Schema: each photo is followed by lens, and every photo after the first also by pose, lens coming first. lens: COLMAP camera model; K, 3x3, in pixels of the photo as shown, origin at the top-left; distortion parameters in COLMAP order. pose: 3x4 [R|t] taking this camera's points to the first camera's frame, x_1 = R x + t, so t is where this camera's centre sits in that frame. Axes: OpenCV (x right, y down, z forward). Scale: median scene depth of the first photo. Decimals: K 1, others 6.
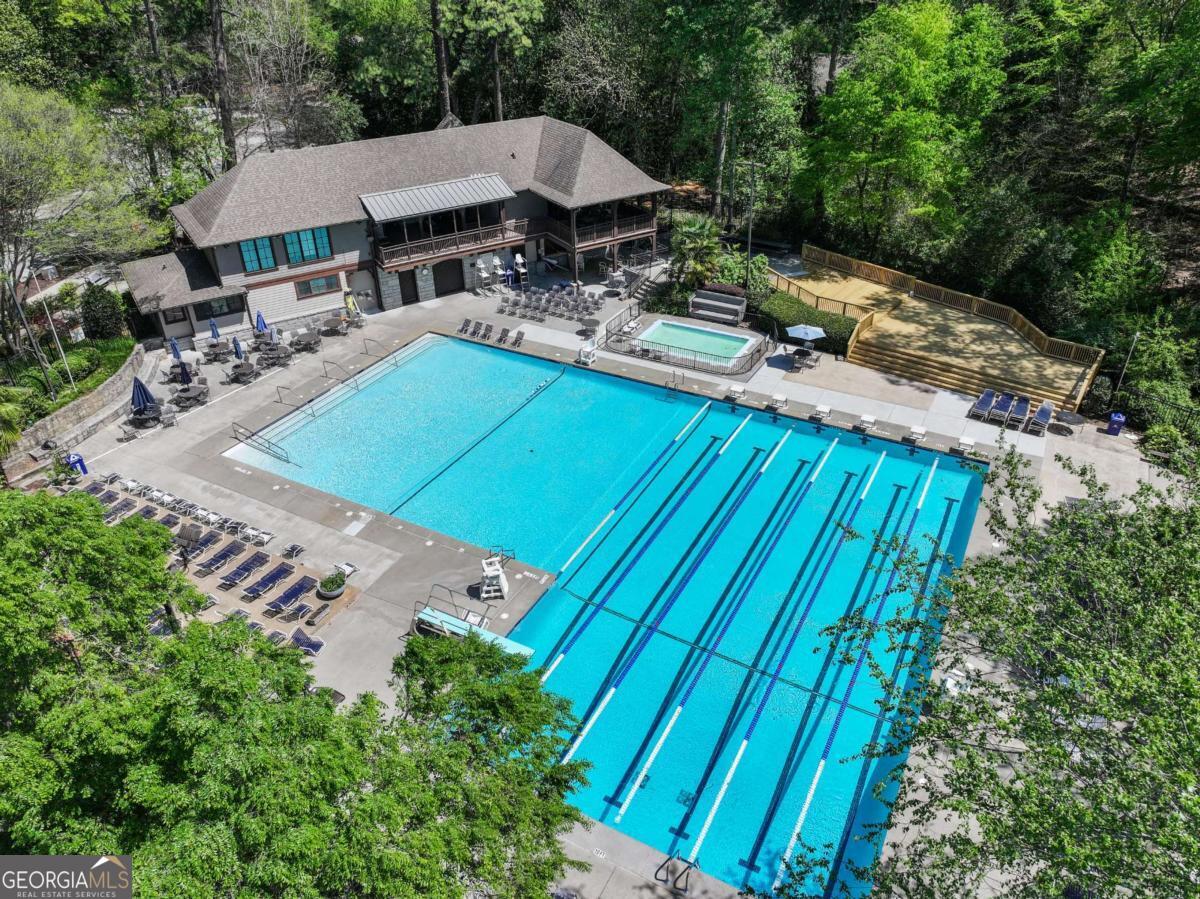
lens RADIAL K [[839.9, 0, 600.0], [0, 839.9, 449.5], [0, 0, 1]] dist [-0.002764, -0.000587]
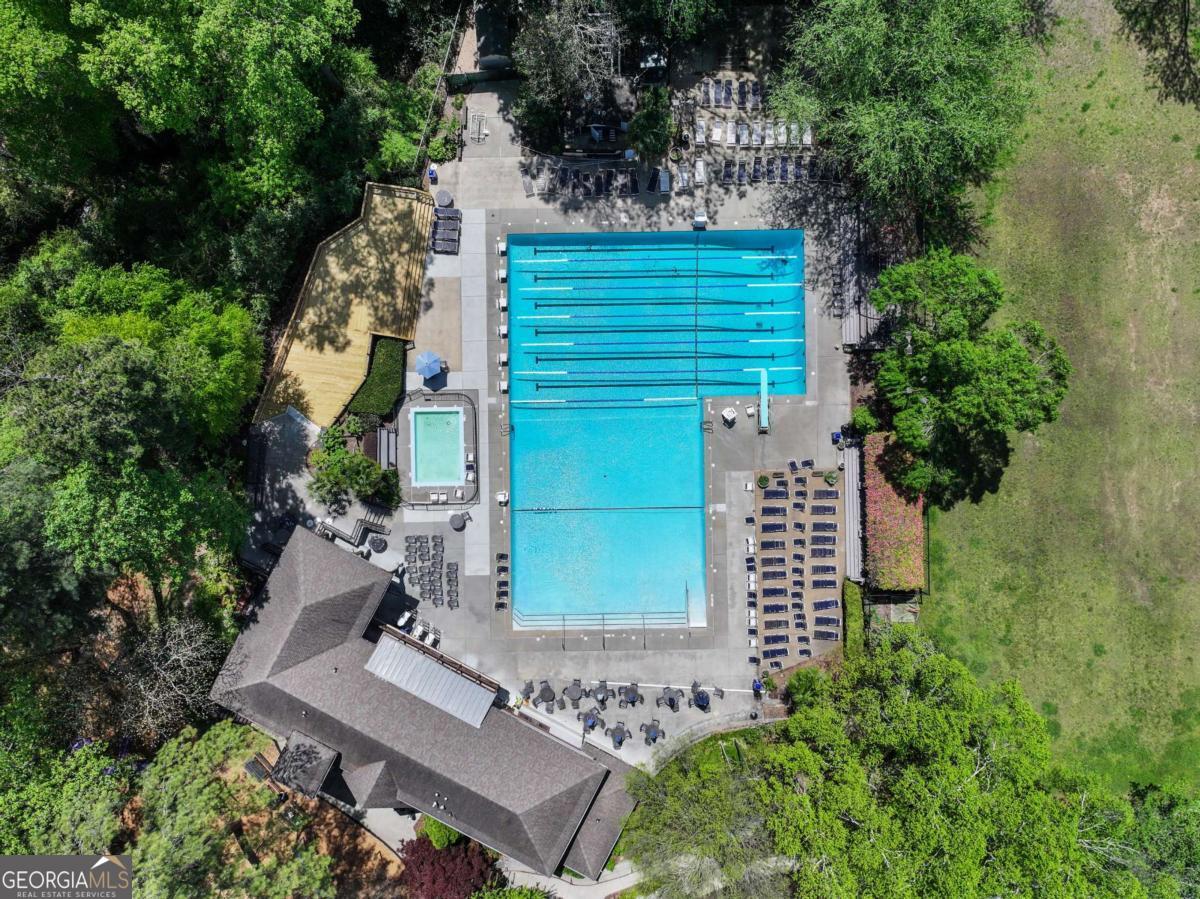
lens RADIAL K [[839.9, 0, 600.0], [0, 839.9, 449.5], [0, 0, 1]] dist [-0.002764, -0.000587]
pose [[-0.491249, -0.870535, 0.029043, -0.070098], [0.471682, -0.237846, 0.849085, -1.253279], [-0.732251, 0.430811, 0.527457, 0.085636]]
